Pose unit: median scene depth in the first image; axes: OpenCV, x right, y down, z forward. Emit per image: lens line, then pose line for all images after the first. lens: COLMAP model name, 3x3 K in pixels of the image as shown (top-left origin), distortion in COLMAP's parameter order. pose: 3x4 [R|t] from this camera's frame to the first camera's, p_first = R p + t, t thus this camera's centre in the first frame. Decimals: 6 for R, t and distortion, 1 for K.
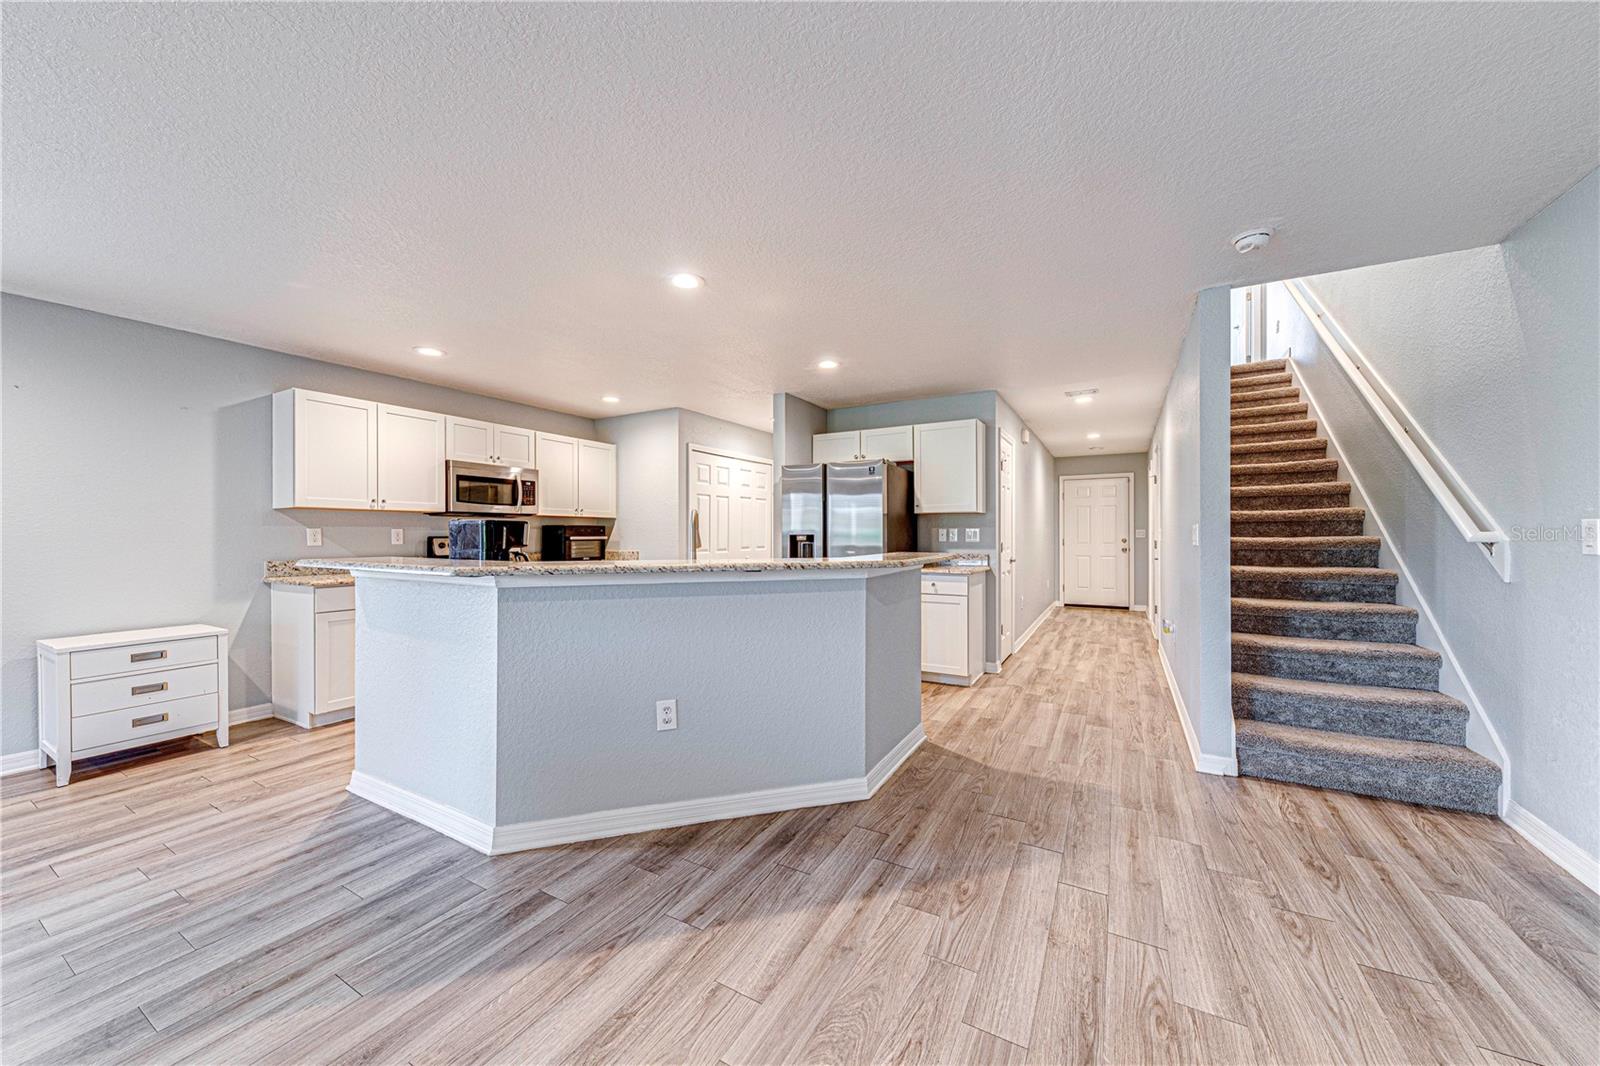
lens RADIAL K [[561.4, 0, 806.2], [0, 561.4, 535.3], [0, 0, 1]] dist [0.014906, -0.005432]
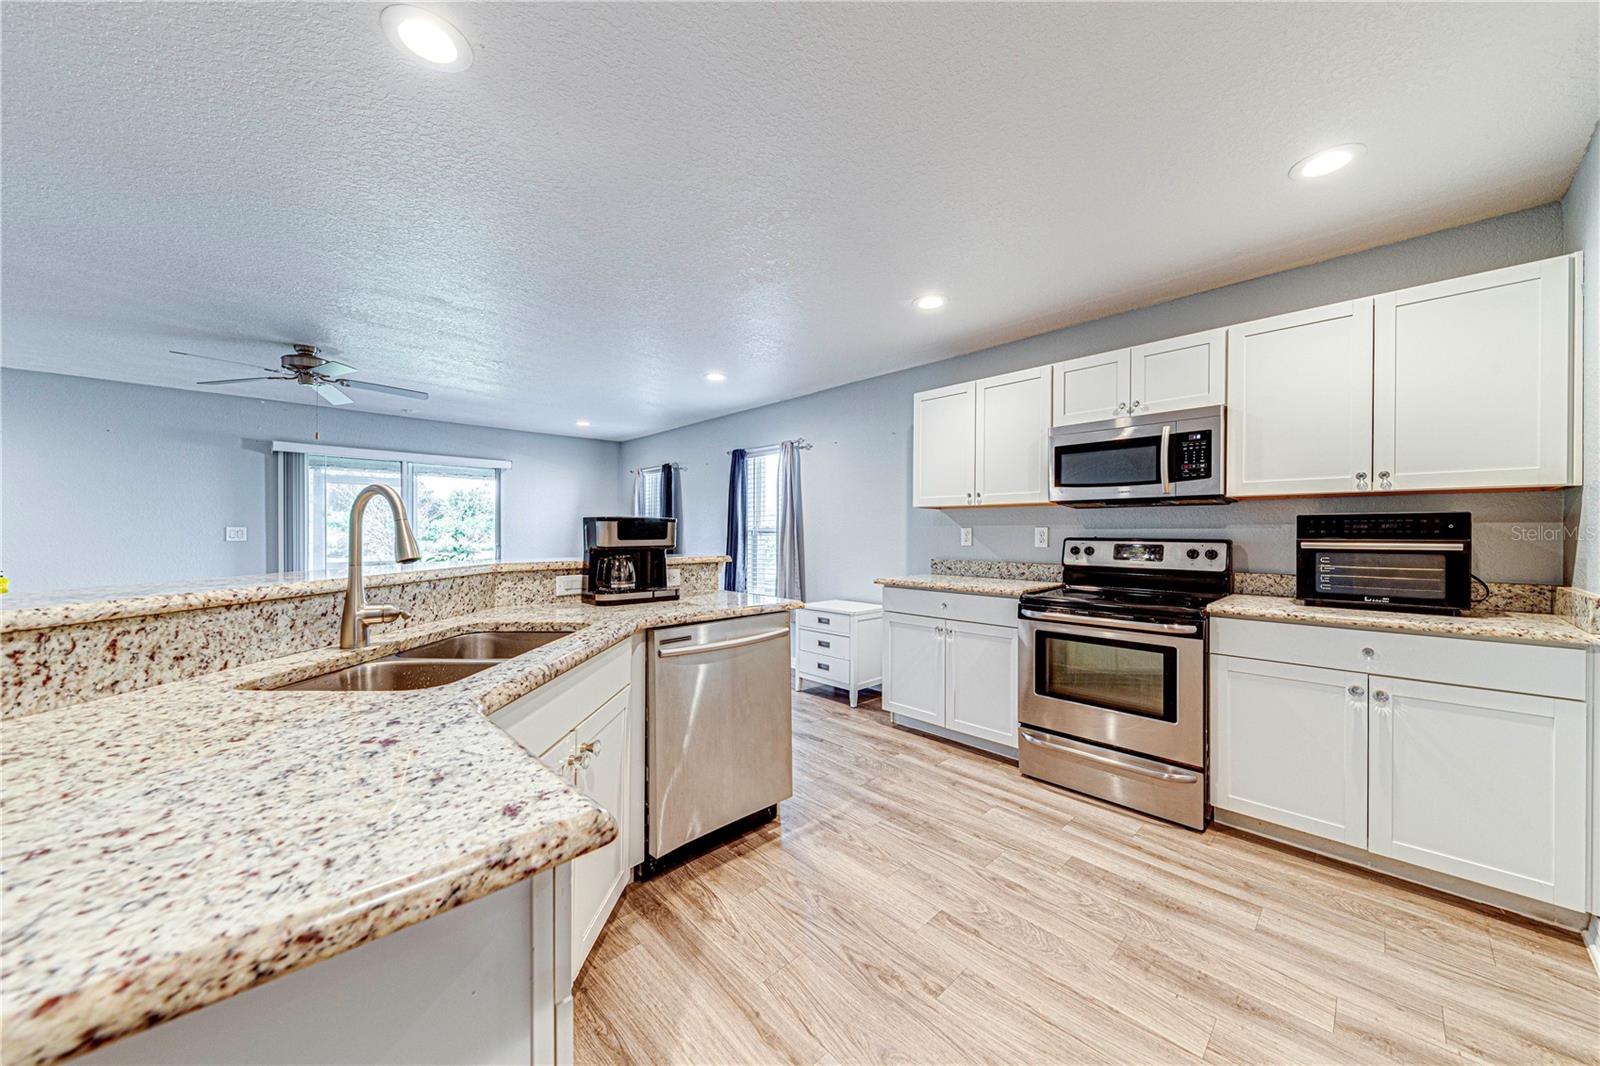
lens RADIAL K [[553.3, 0, 814.4], [0, 553.3, 538.0], [0, 0, 1]] dist [-0.000216, -0.000242]
pose [[-0.280512, 0.008707, -0.959811, 0.118573], [-0.004957, 0.999932, 0.010520, -0.003828], [0.959838, 0.007709, -0.280450, 1.045901]]
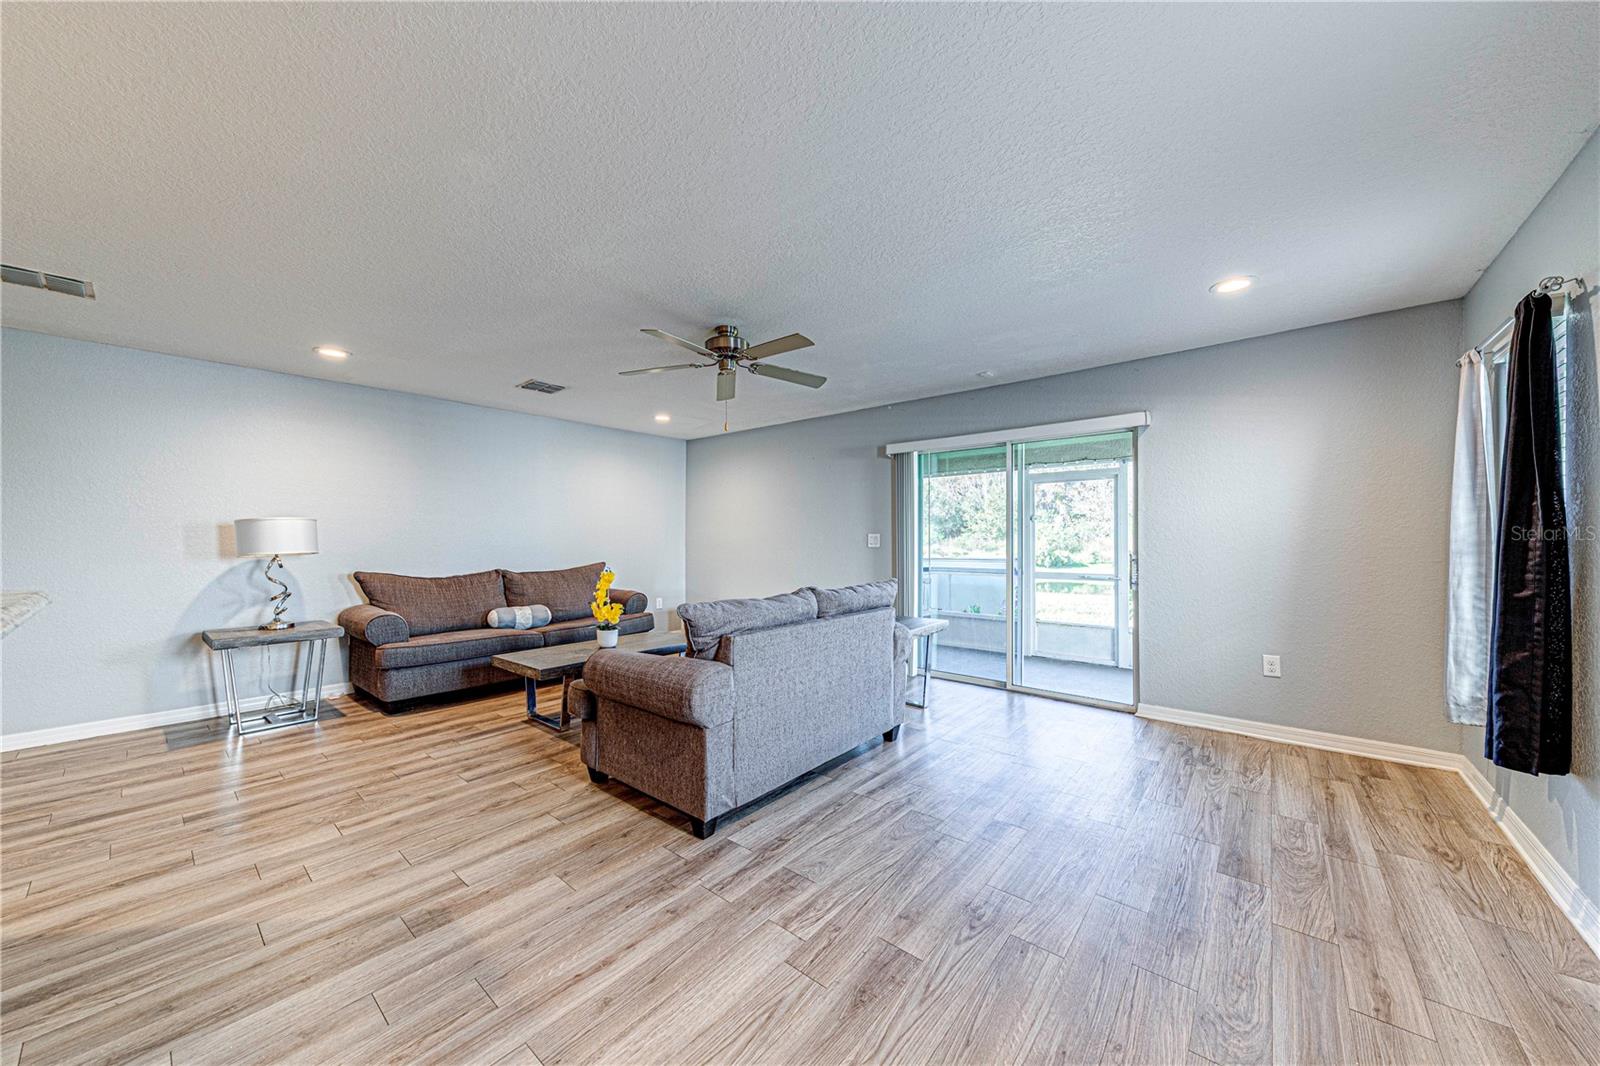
lens RADIAL K [[561.4, 0, 806.2], [0, 561.4, 535.3], [0, 0, 1]] dist [0.014906, -0.005432]
pose [[-0.983126, 0.005012, 0.182859, -0.823063], [0.004393, 0.999983, -0.003792, -0.001805], [-0.182875, -0.002925, -0.983132, 0.753724]]
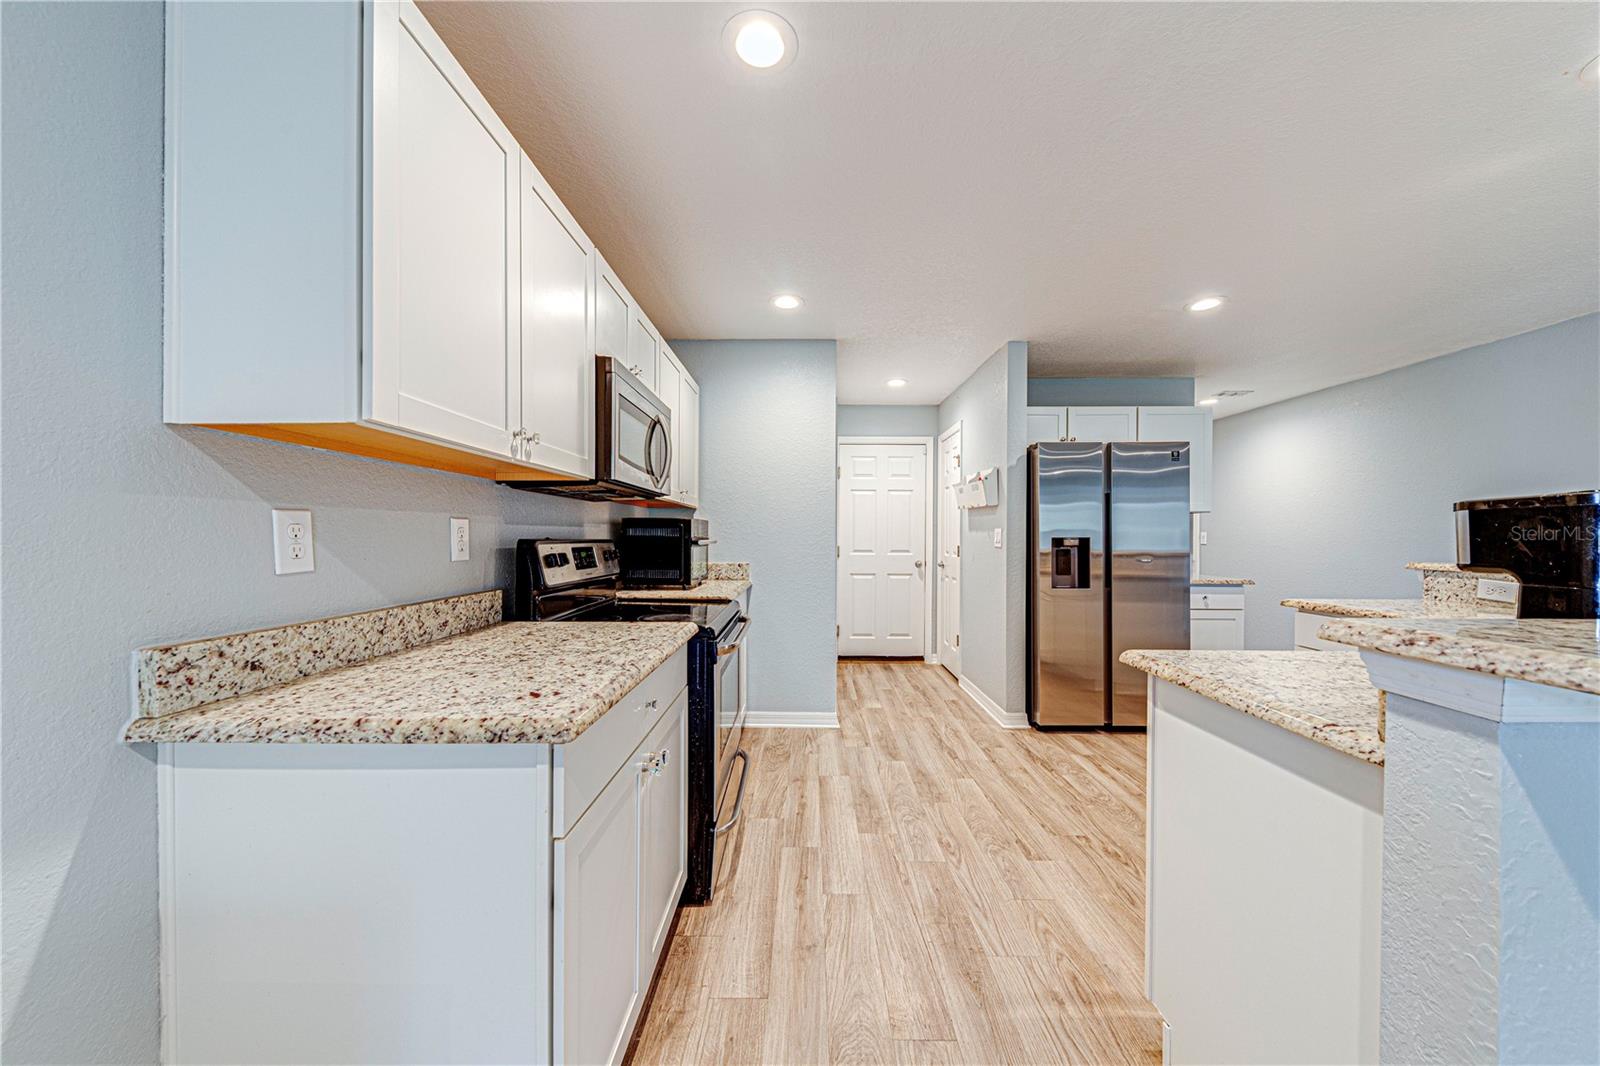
lens RADIAL K [[545.7, 0, 800.0], [0, 545.7, 533.0], [0, 0, 1]] dist [-0.005451, 0.000021]
pose [[0.881882, 0.006701, 0.471423, -0.797157], [-0.003634, 0.999966, -0.007415, -0.000898], [-0.471457, 0.004826, 0.881876, 0.659123]]
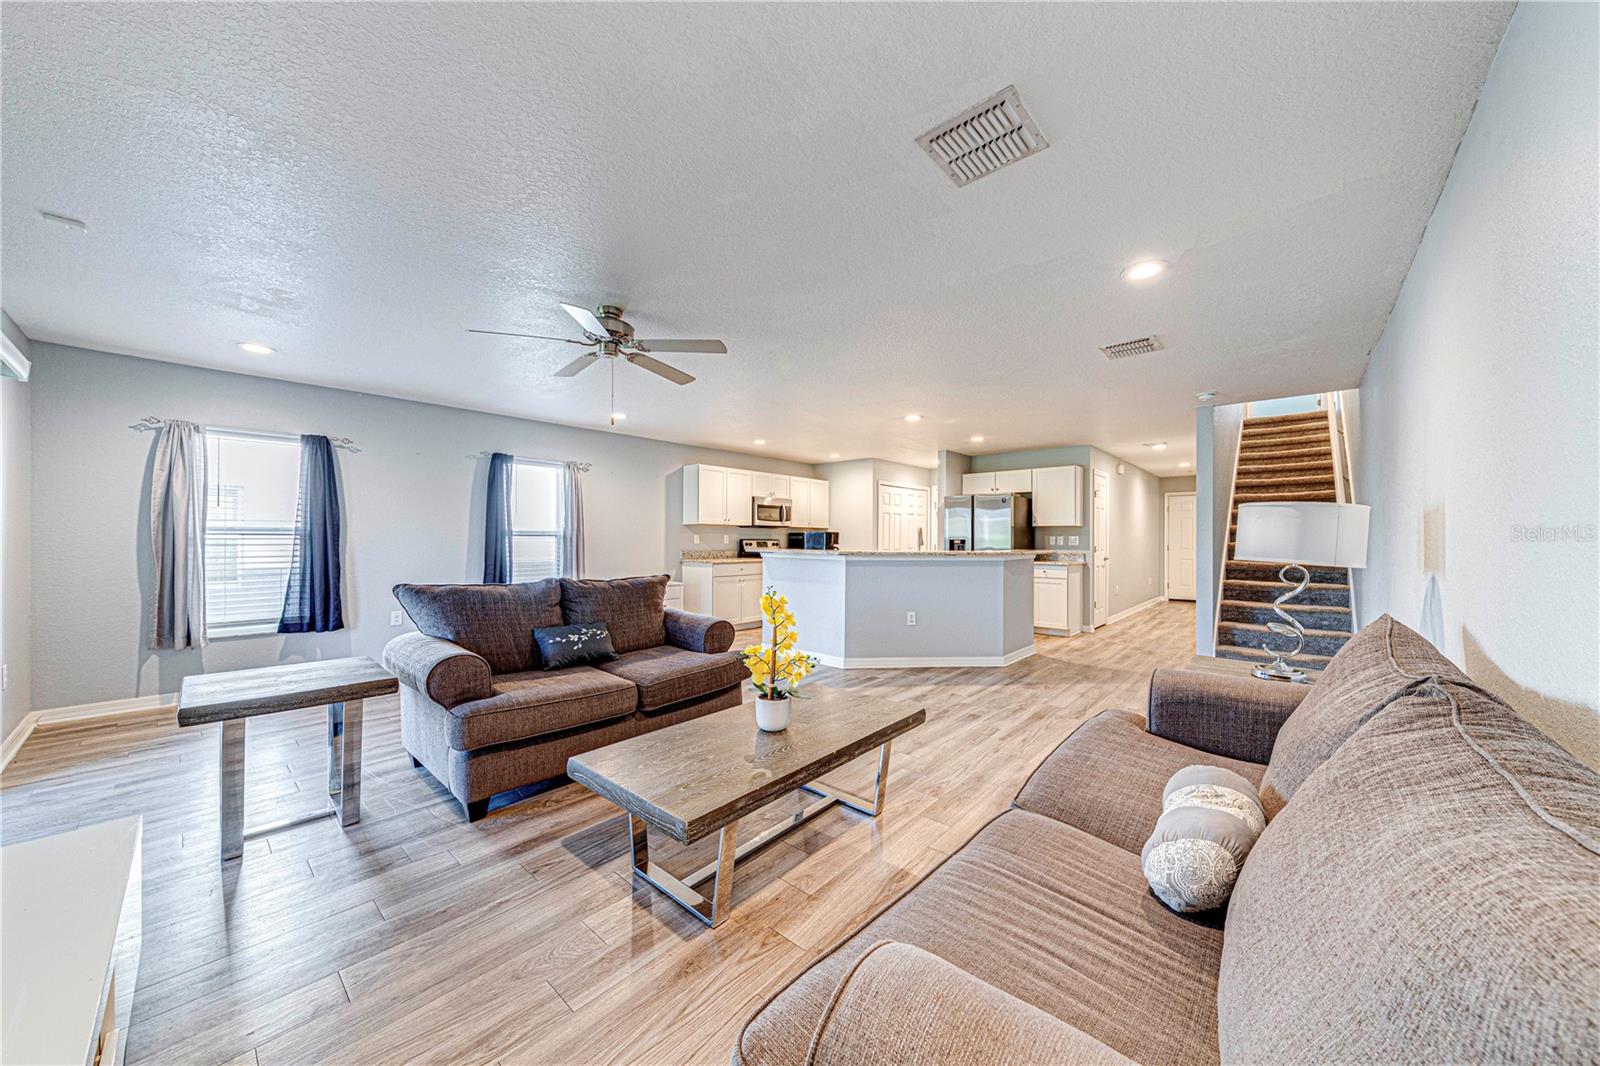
lens RADIAL K [[545.9, 0, 808.7], [0, 545.9, 536.3], [0, 0, 1]] dist [0.016838, -0.006682]
pose [[0.977887, 0.005537, -0.209060, -0.116915], [-0.007117, 0.999952, -0.006806, 0.003800], [0.209013, 0.008143, 0.977879, -0.747154]]
